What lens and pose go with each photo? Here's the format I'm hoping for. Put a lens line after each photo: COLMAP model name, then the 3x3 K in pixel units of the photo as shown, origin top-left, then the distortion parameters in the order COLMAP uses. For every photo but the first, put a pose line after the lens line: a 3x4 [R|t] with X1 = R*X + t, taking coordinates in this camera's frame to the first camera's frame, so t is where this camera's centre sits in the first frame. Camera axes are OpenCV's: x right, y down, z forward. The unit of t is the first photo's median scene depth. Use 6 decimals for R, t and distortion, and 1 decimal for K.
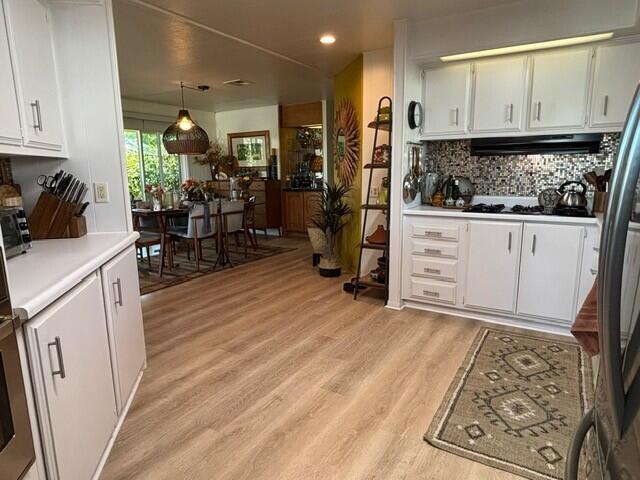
lens RADIAL K [[394.5, 0, 321.9], [0, 394.5, 240.3], [0, 0, 1]] dist [0.002178, -0.010926]
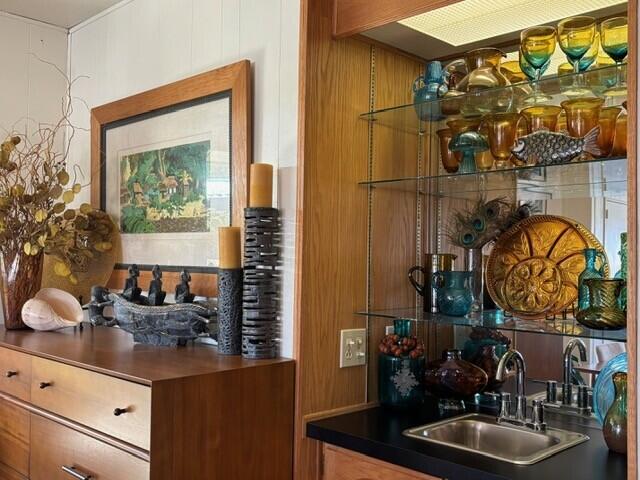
lens RADIAL K [[701.7, 0, 321.2], [0, 701.7, 239.4], [0, 0, 1]] dist [0.002957, 0.000000]
pose [[0.964824, 0.023843, -0.261813, -0.054723], [-0.077661, 0.977284, -0.197193, -0.318535], [0.251164, 0.210590, 0.944759, 1.592310]]
